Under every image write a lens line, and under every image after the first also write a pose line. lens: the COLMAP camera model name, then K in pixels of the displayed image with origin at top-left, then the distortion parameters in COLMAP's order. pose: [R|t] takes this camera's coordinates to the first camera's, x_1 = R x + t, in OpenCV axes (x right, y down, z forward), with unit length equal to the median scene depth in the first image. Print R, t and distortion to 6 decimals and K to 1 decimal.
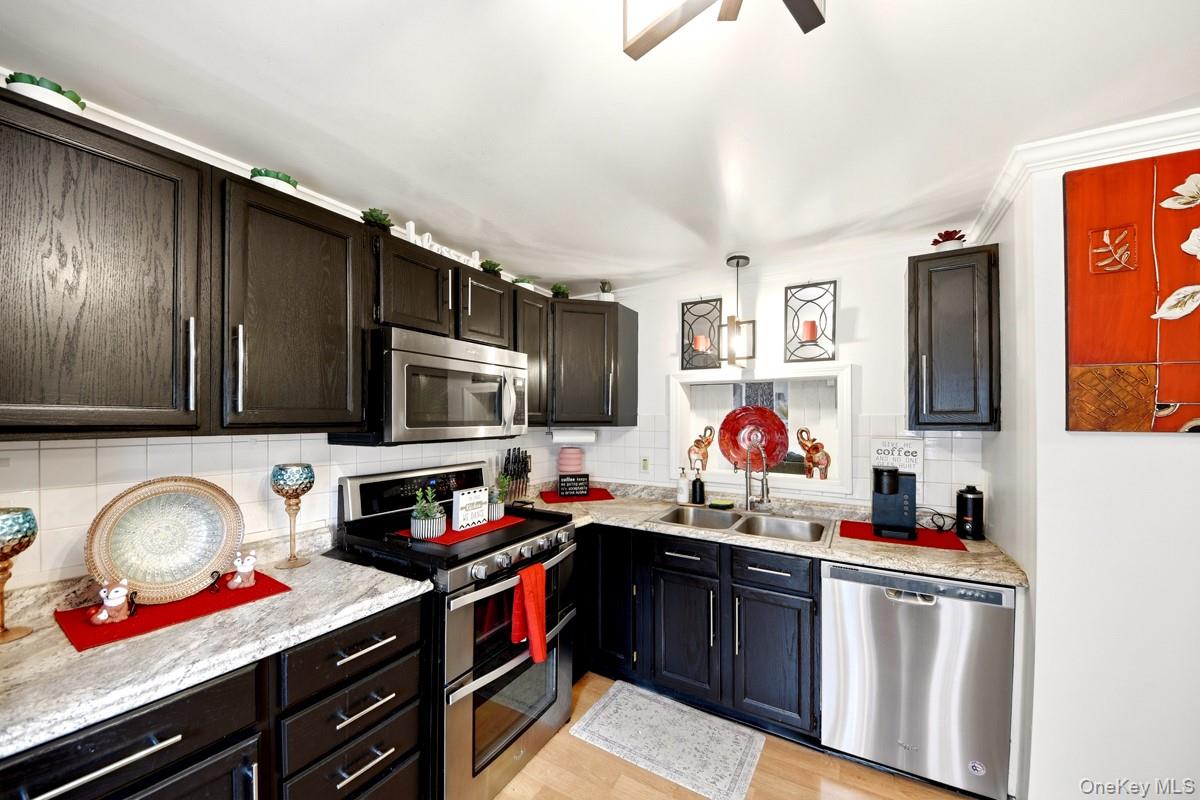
lens RADIAL K [[435.3, 0, 603.7], [0, 435.3, 412.8], [0, 0, 1]] dist [-0.000545, -0.000404]
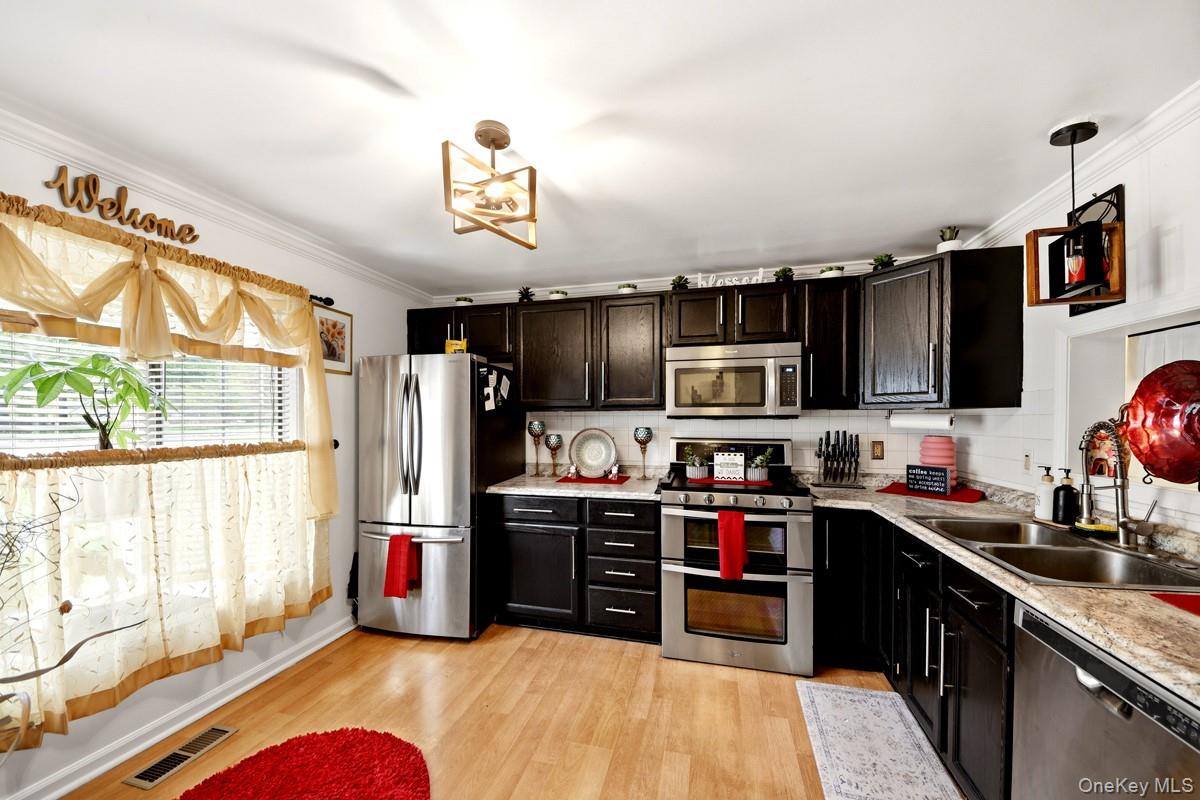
lens RADIAL K [[462.8, 0, 596.2], [0, 462.8, 422.0], [0, 0, 1]] dist [0.000522, -0.000169]
pose [[0.270768, -0.000356, -0.962645, 0.918426], [0.007955, 0.999967, 0.001867, 0.069713], [0.962612, -0.008164, 0.270762, 0.196569]]
